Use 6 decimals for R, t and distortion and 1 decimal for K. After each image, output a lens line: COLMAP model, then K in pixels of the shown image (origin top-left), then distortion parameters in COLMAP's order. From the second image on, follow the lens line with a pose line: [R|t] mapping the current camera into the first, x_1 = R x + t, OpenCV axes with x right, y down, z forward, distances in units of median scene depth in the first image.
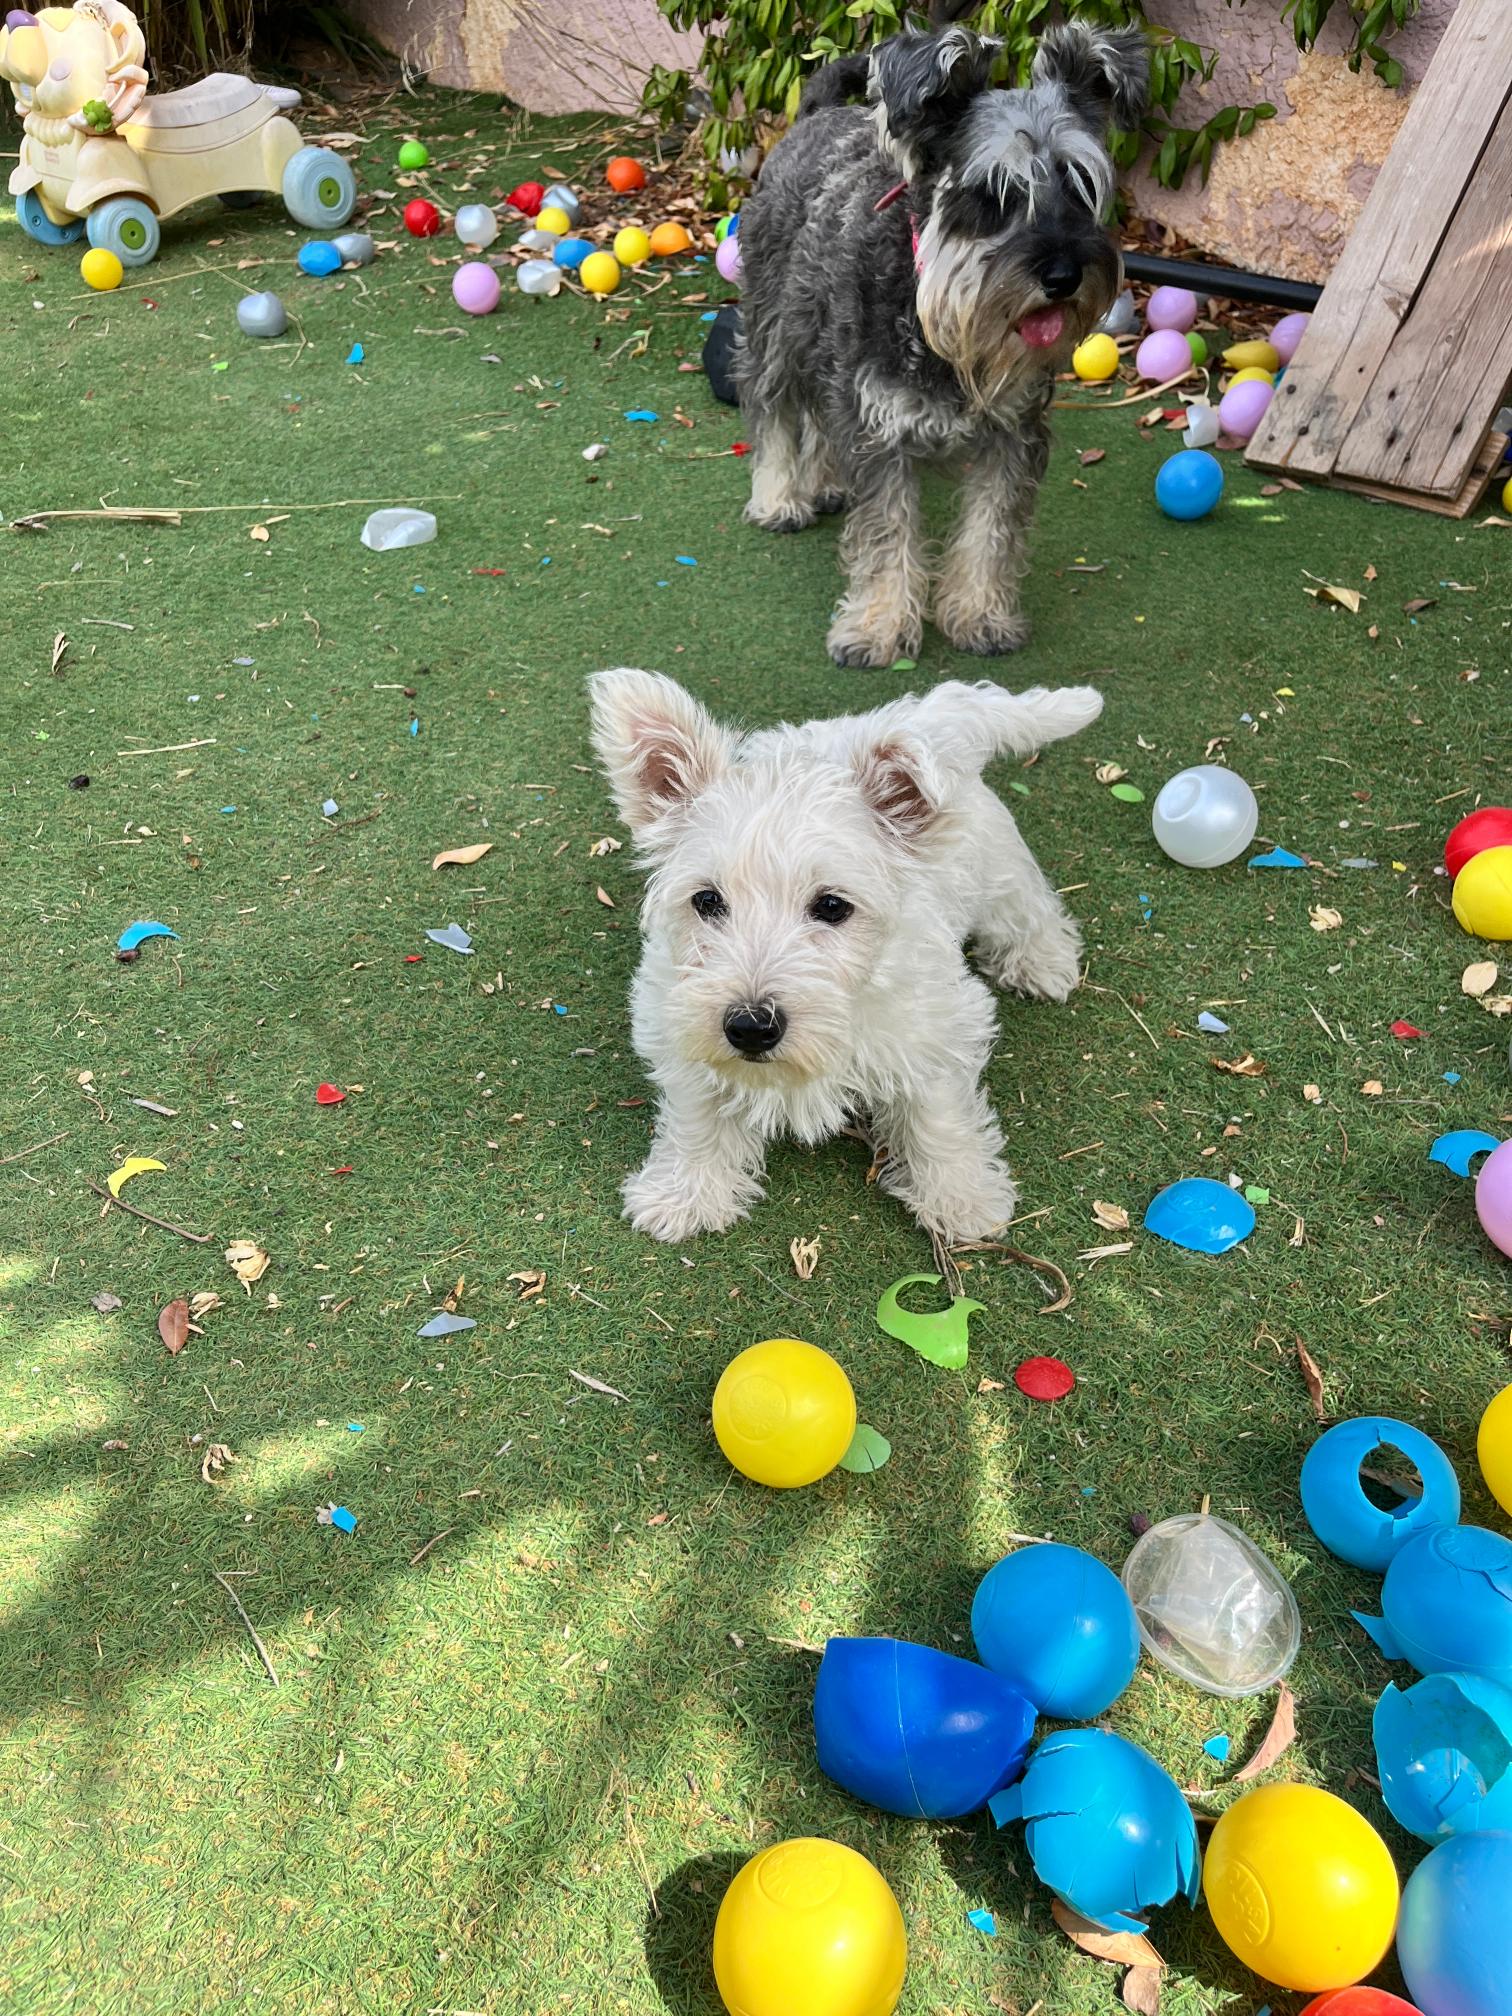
lens RADIAL K [[1518.8, 0, 747.3], [0, 1518.8, 967.8], [0, 0, 1]] dist [0.080990, -0.115654]
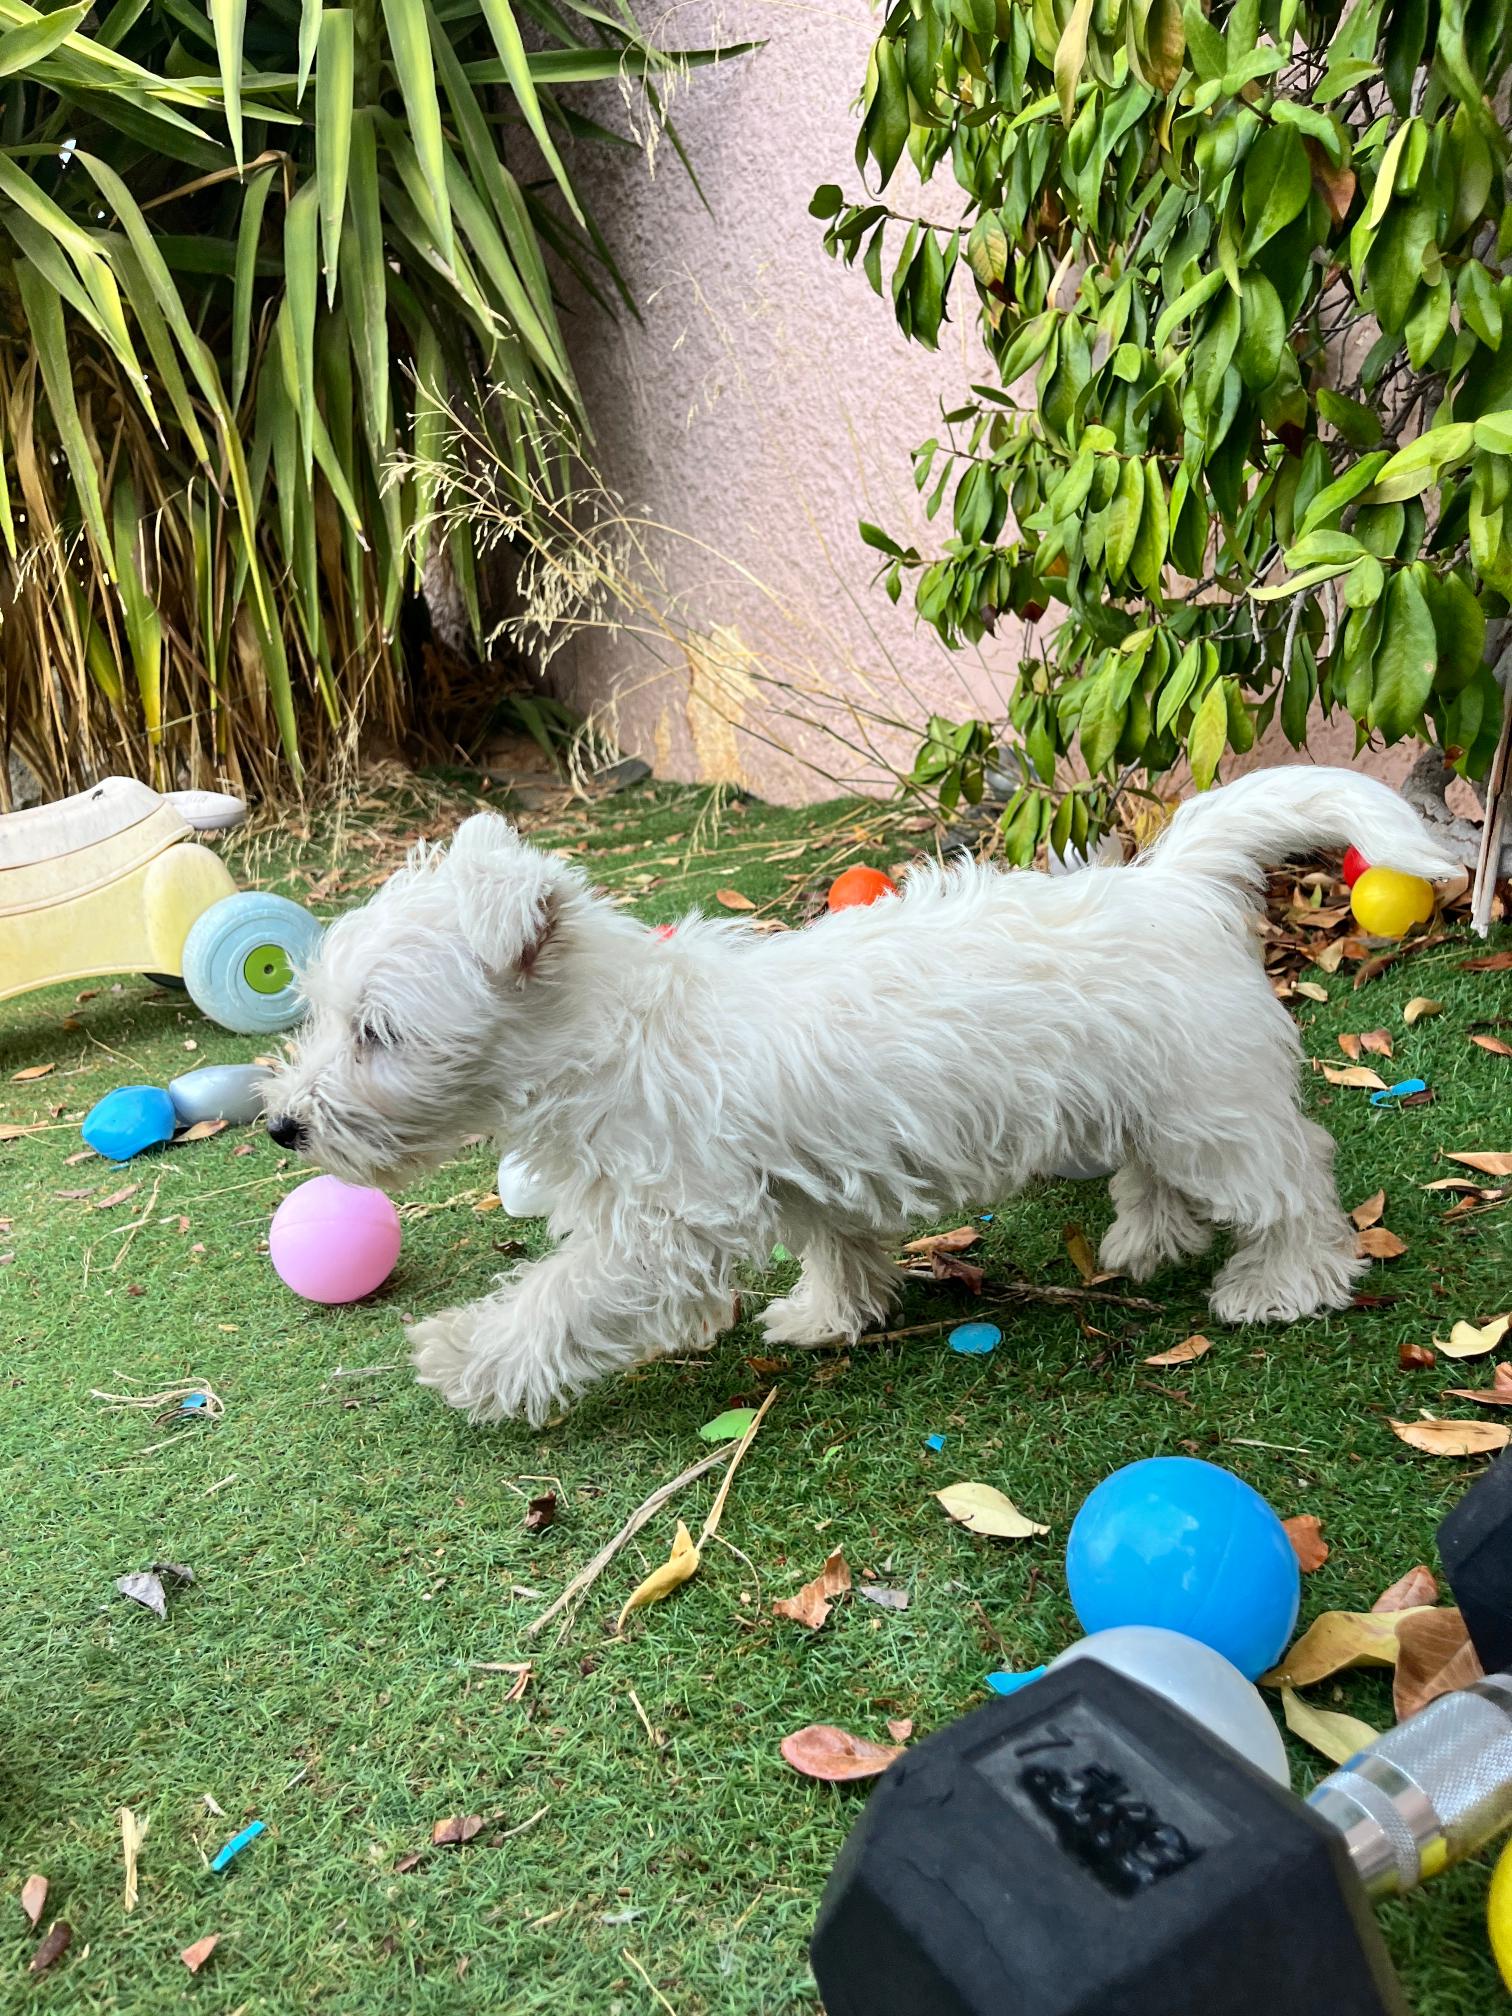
lens RADIAL K [[1508.1, 0, 743.8], [0, 1508.1, 1004.4], [0, 0, 1]] dist [0.058983, -0.076245]
pose [[0.969592, -0.035958, -0.242073, 0.005399], [-0.055309, 0.931358, -0.359878, -0.317685], [0.238397, 0.362324, 0.901049, 0.583651]]
